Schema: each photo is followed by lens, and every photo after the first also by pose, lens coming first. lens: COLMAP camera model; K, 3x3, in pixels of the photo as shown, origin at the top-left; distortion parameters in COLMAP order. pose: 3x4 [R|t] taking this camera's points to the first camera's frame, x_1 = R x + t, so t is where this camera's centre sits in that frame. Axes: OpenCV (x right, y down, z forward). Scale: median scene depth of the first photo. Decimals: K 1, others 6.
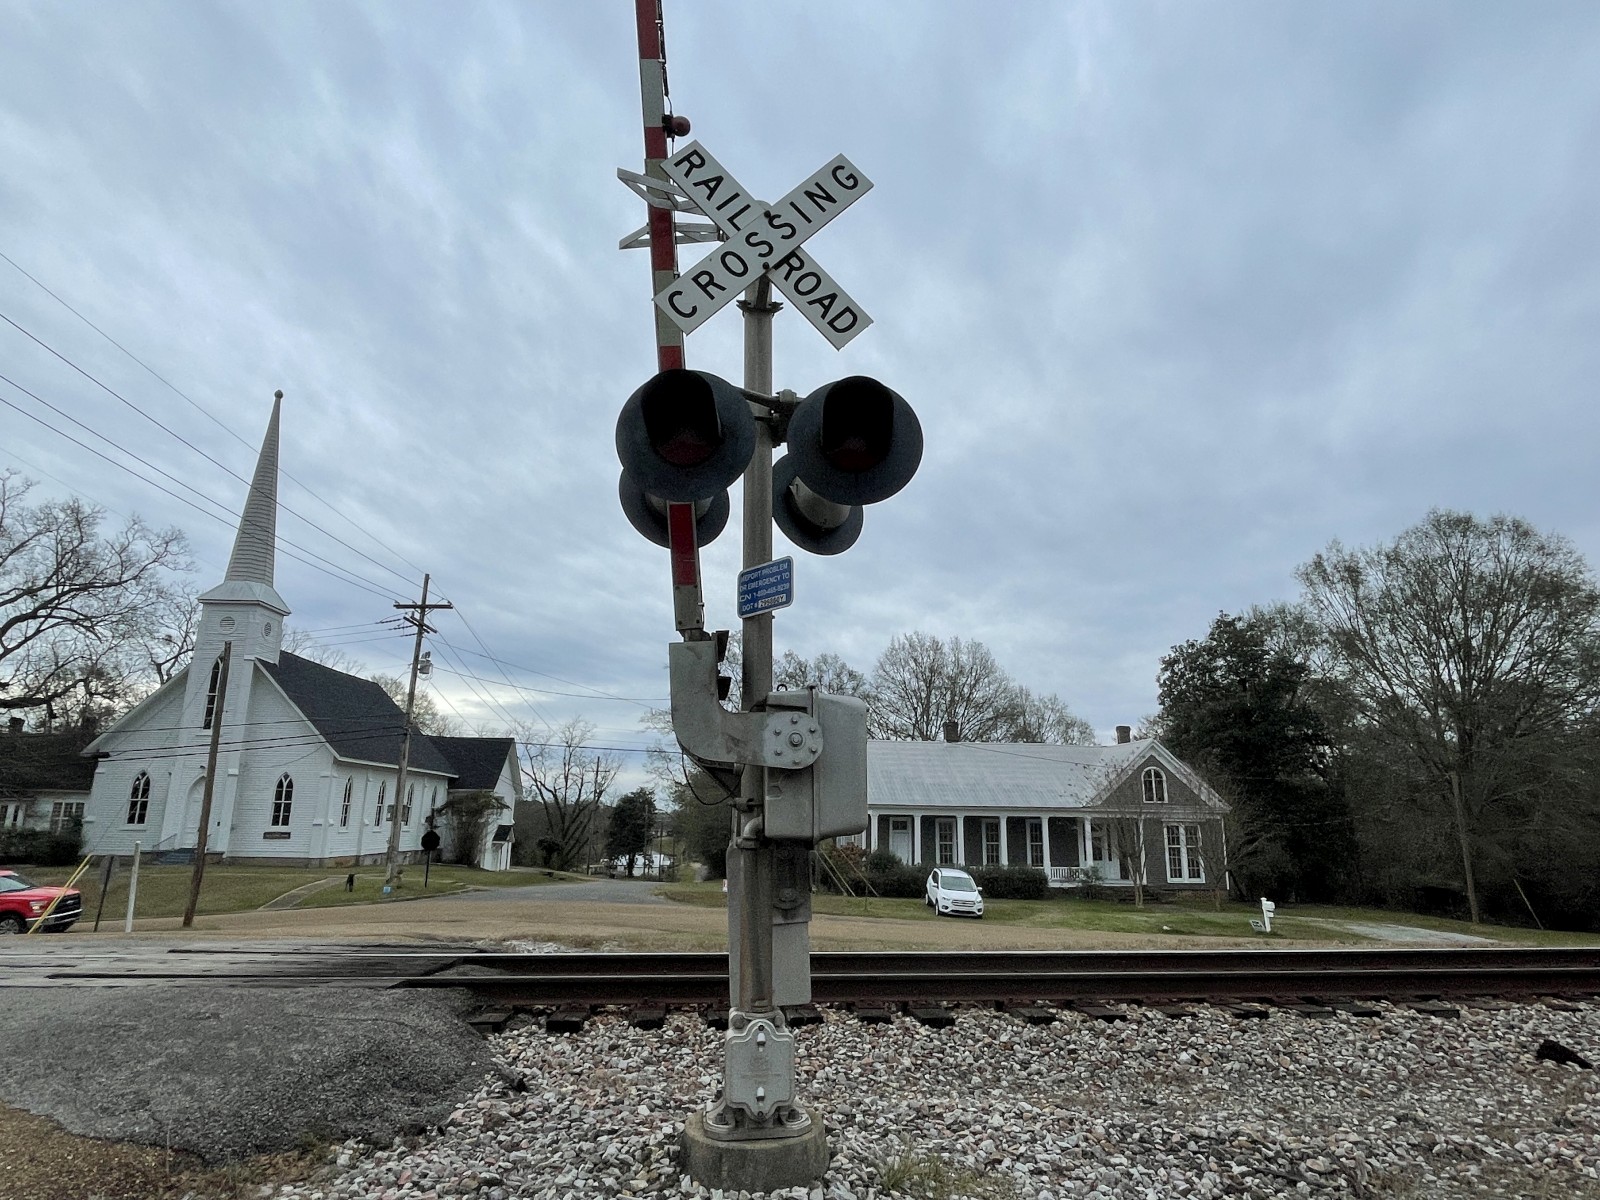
lens RADIAL K [[929.2, 0, 817.3], [0, 929.2, 597.3], [0, 0, 1]] dist [-0.001465, -0.001062]
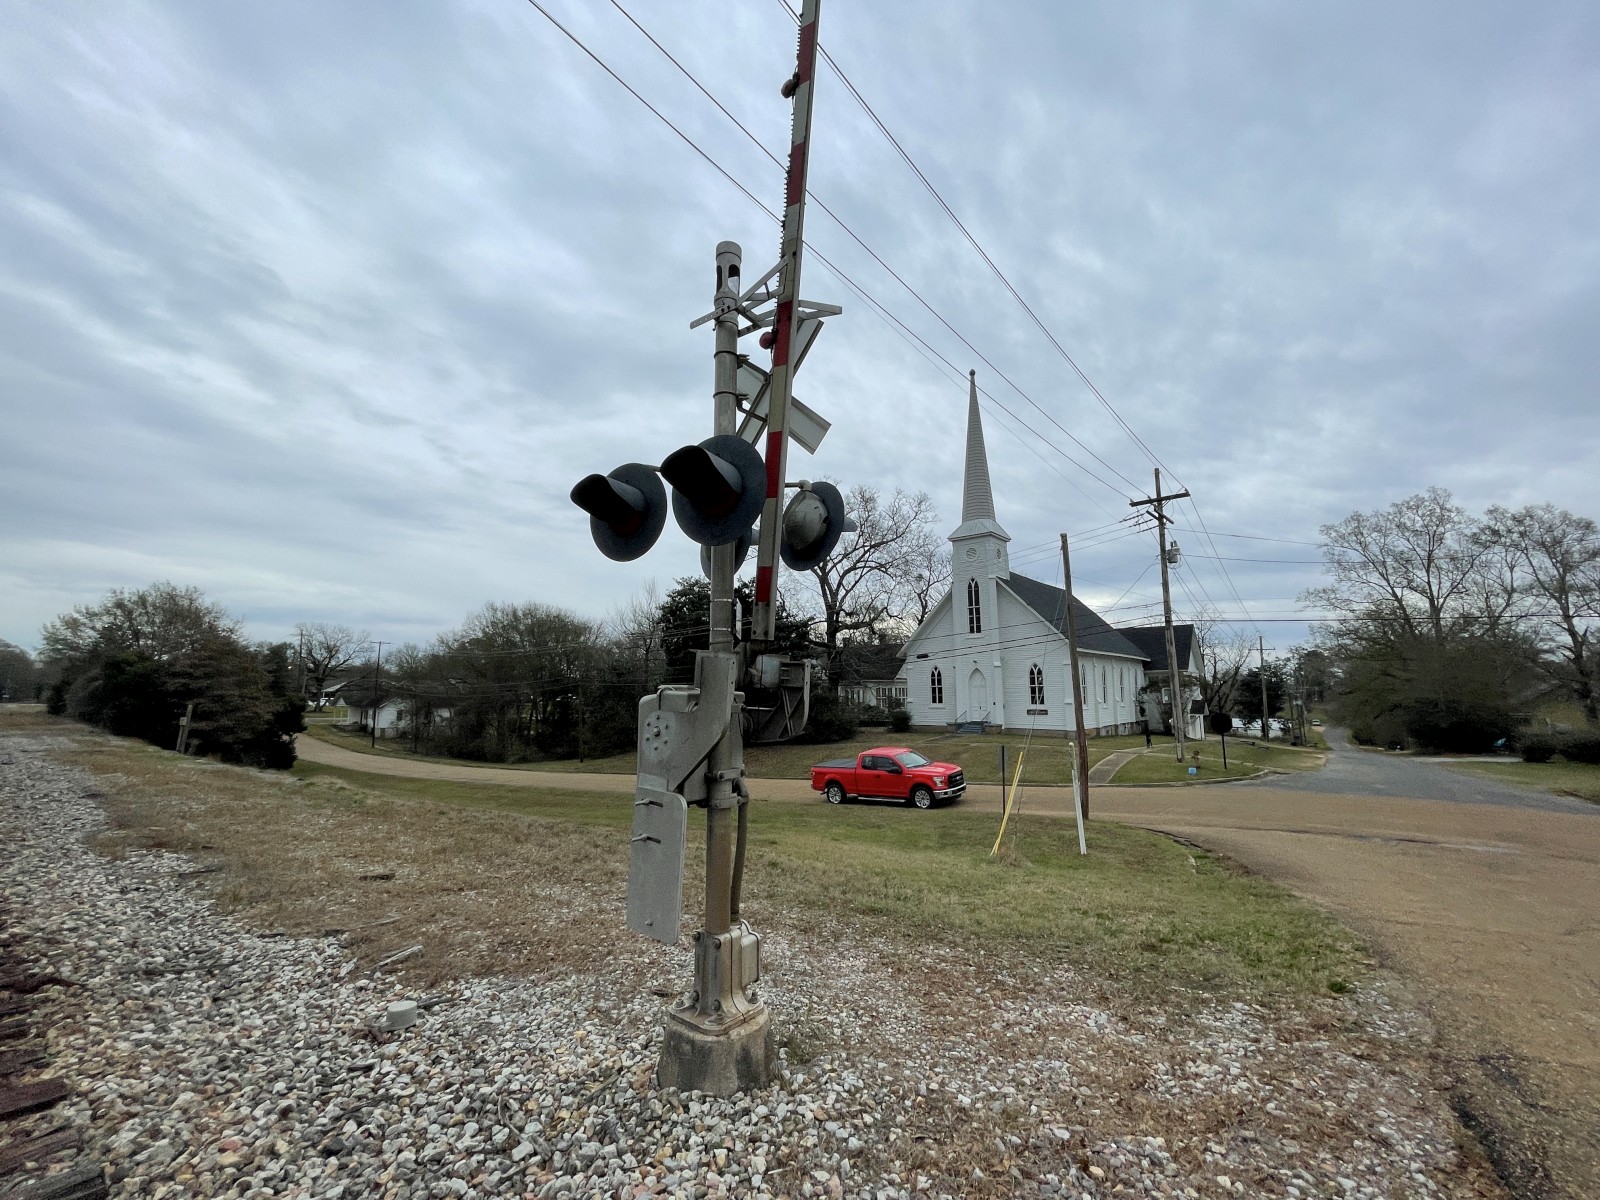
lens RADIAL K [[645.1, 0, 804.3], [0, 645.1, 603.3], [0, 0, 1]] dist [-0.001167, -0.000462]
pose [[0.733621, -0.105685, -0.671290, -1.604963], [0.172759, 0.984383, 0.033823, 0.205358], [0.657232, -0.140785, 0.740422, 1.258225]]
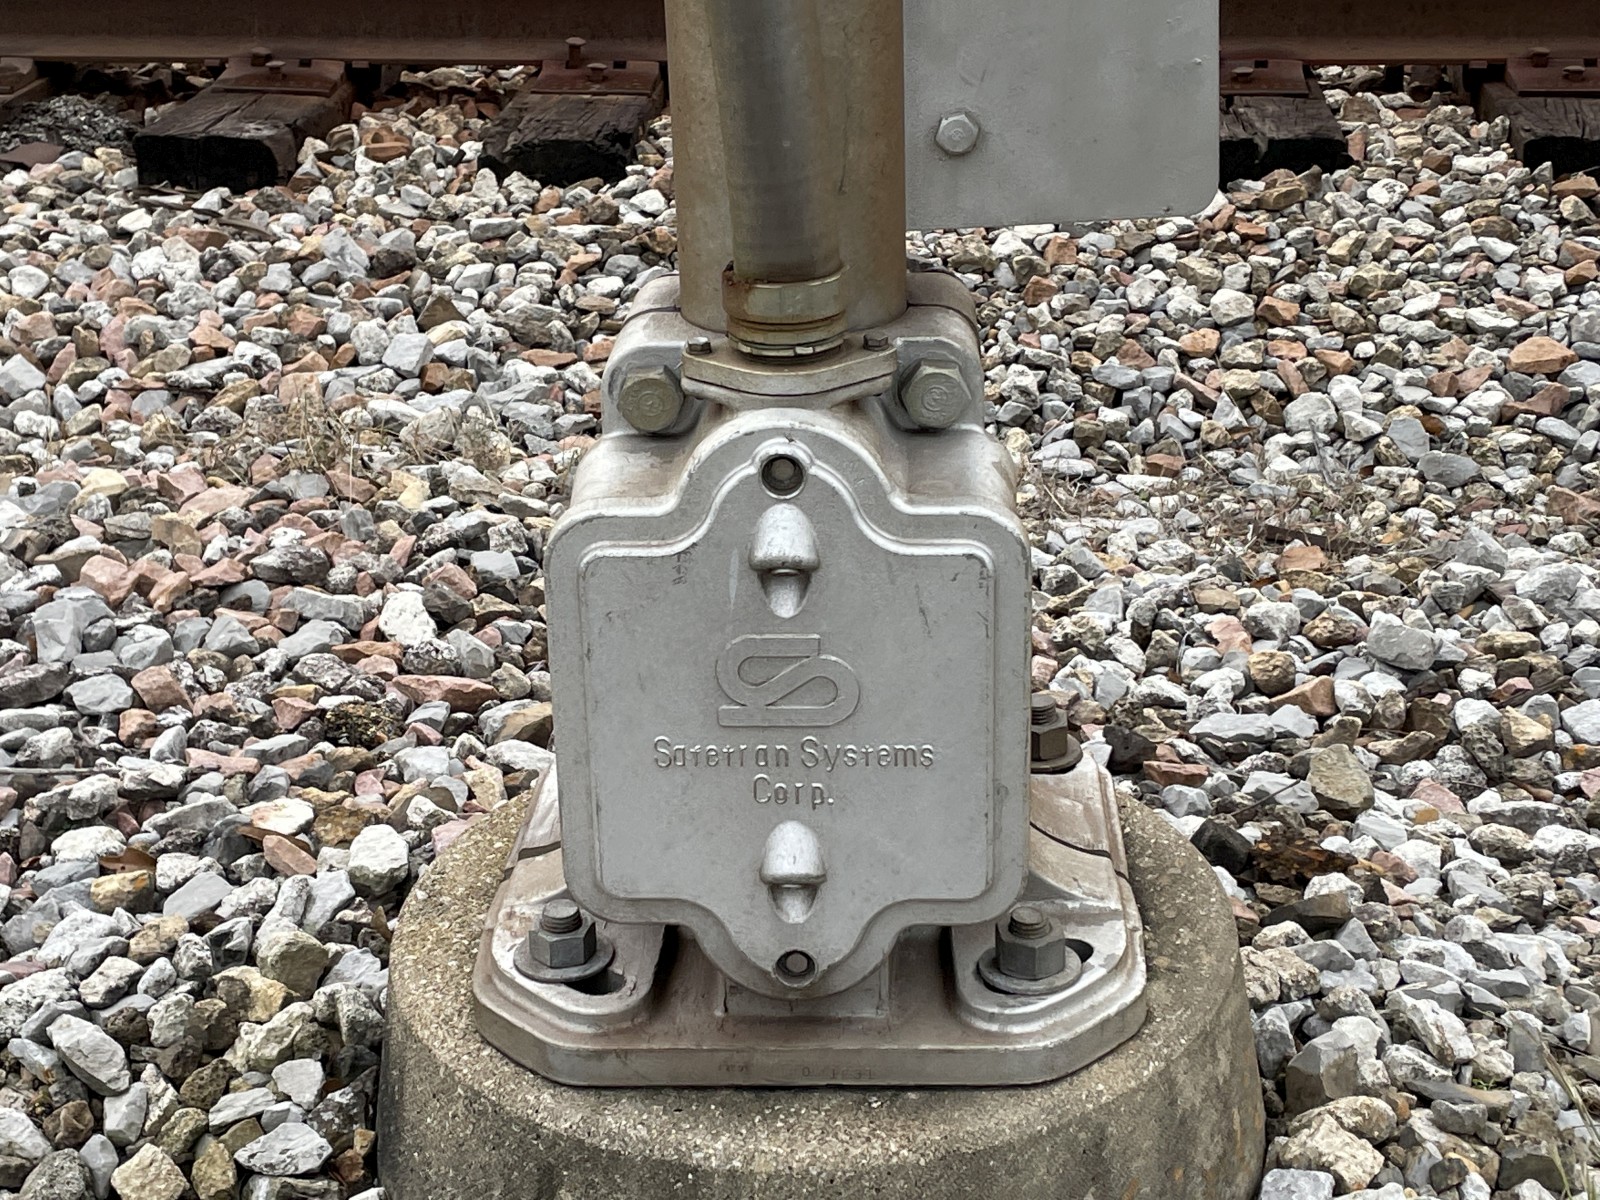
lens RADIAL K [[2808.8, 0, 767.0], [0, 2808.8, 600.8], [0, 0, 1]] dist [0.120502, 0.092950]
pose [[0.977830, 0.056492, -0.201638, 0.014621], [0.075167, 0.804055, 0.589784, 0.144342], [0.195446, -0.591864, 0.781983, 0.412844]]
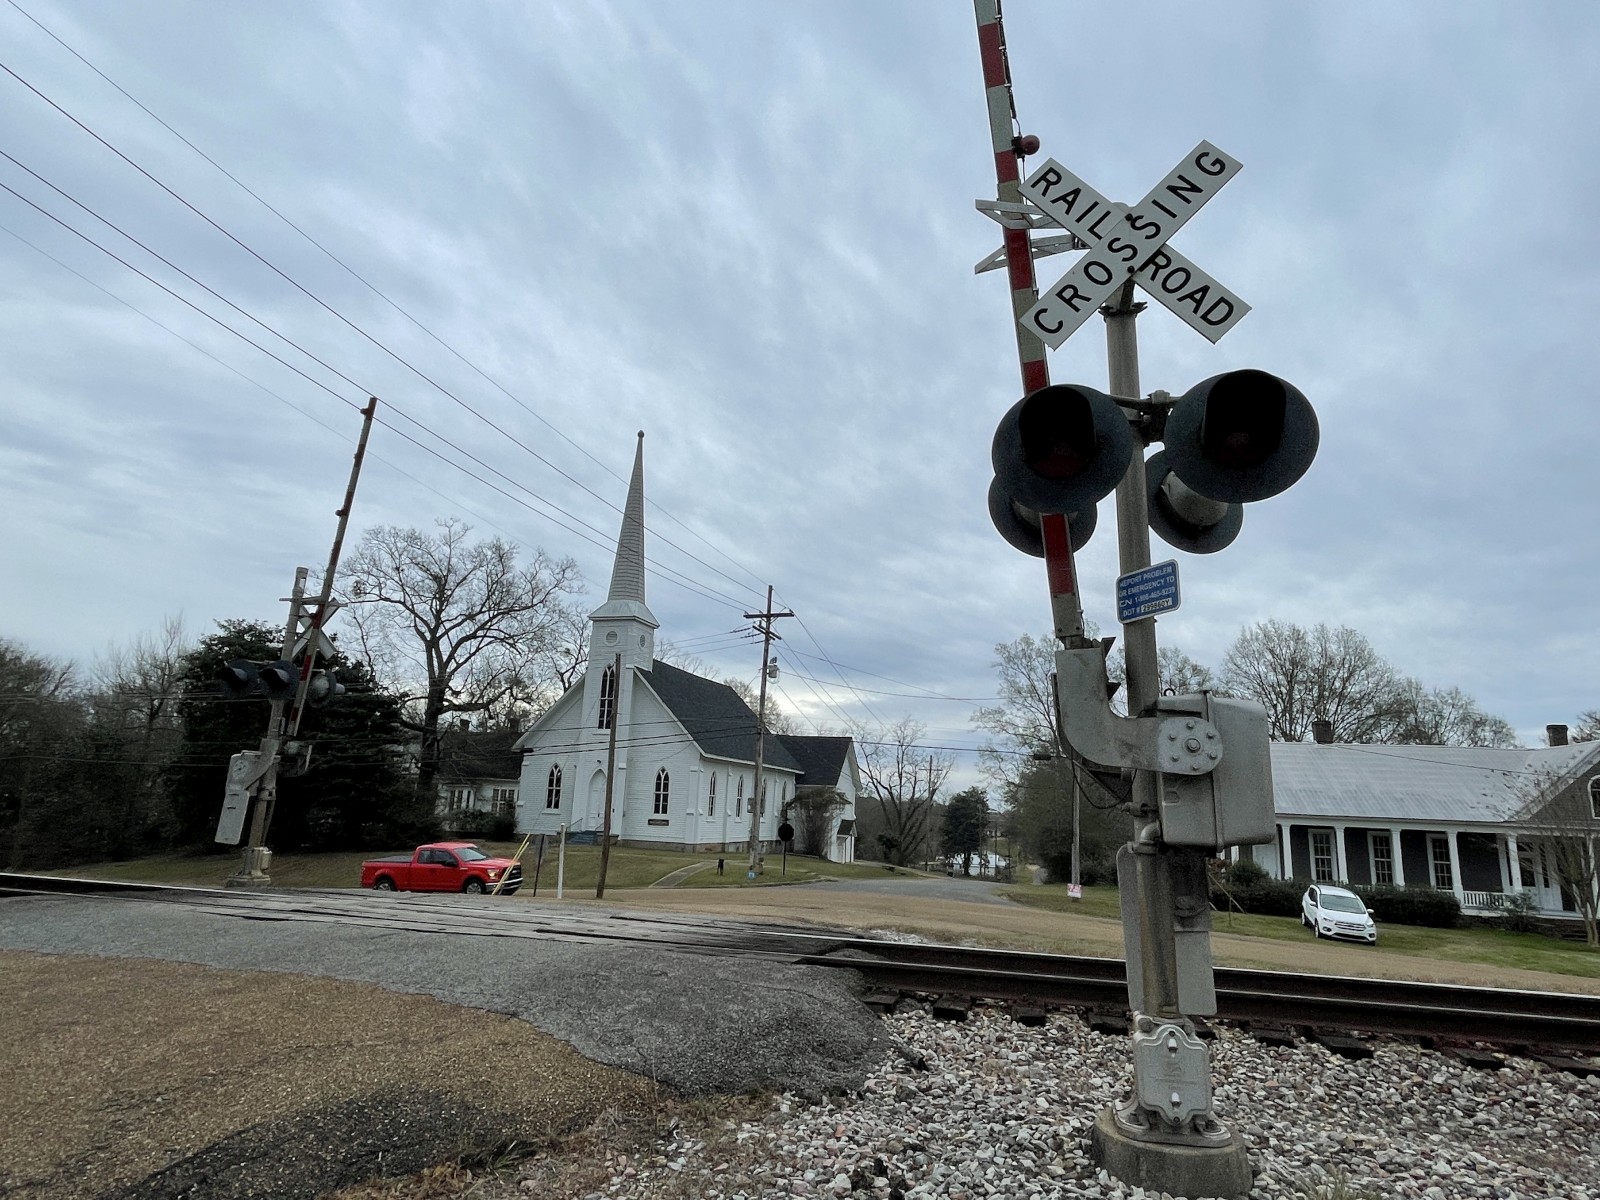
lens RADIAL K [[934.4, 0, 807.8], [0, 934.4, 597.5], [0, 0, 1]] dist [-0.002184, 0.000089]
pose [[0.937673, -0.047994, -0.344188, -0.037242], [0.048677, 0.998792, -0.006664, -0.010986], [0.344093, -0.010506, 0.938877, -0.045661]]
